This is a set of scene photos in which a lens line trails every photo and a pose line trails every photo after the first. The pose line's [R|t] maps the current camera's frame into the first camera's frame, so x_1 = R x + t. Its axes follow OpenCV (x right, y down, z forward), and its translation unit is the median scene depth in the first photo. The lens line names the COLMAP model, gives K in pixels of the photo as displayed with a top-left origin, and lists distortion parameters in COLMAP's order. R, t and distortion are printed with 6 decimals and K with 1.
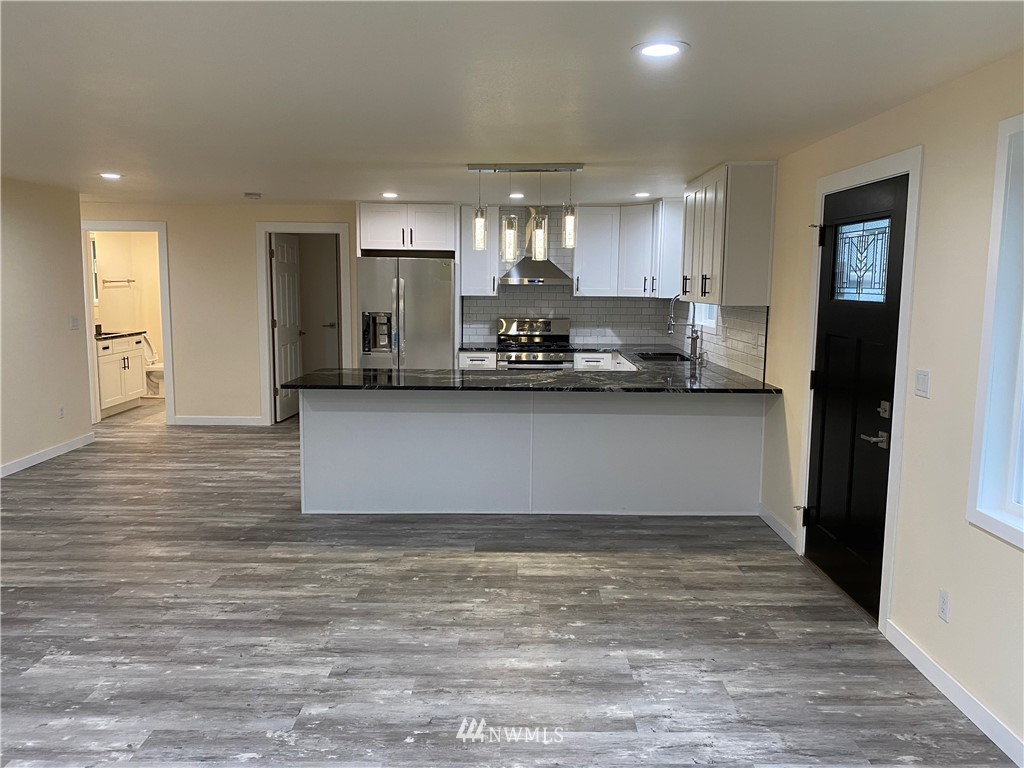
lens RADIAL K [[778.8, 0, 512.0], [0, 778.8, 384.0], [0, 0, 1]] dist [-0.003635, -0.008755]
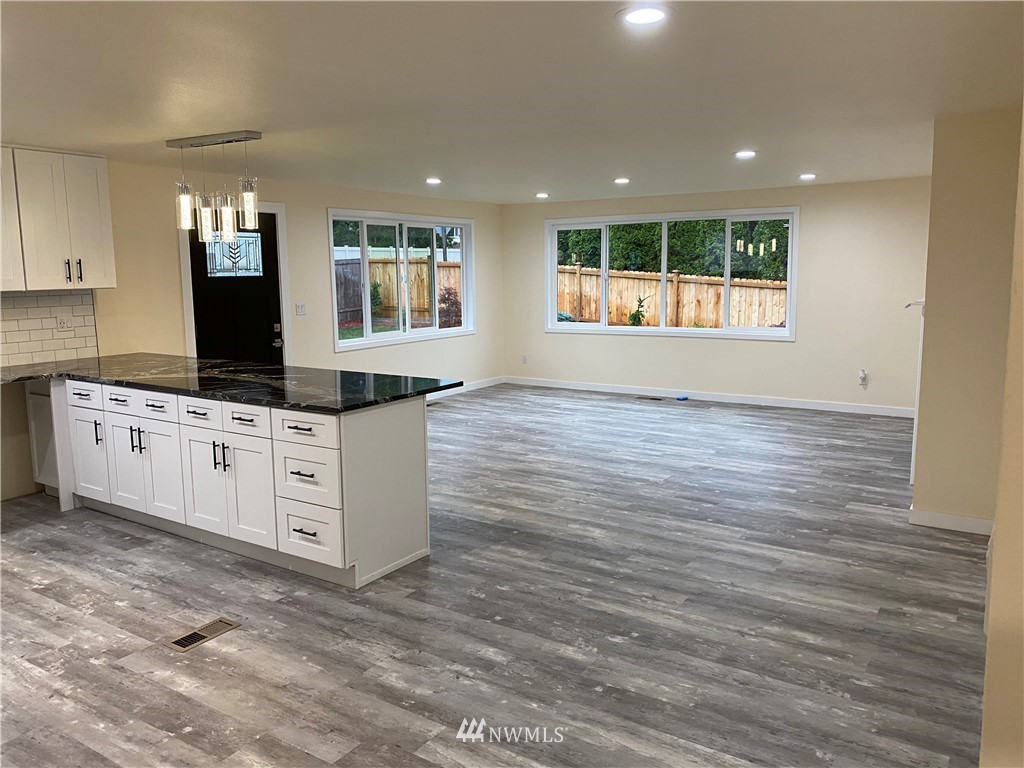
lens RADIAL K [[778.8, 0, 512.0], [0, 778.8, 384.0], [0, 0, 1]] dist [-0.003635, -0.008755]
pose [[-0.841545, -0.082746, 0.533812, -0.894533], [0.071472, 0.962454, 0.261865, -0.245924], [-0.535438, 0.258524, -0.804035, 1.836825]]
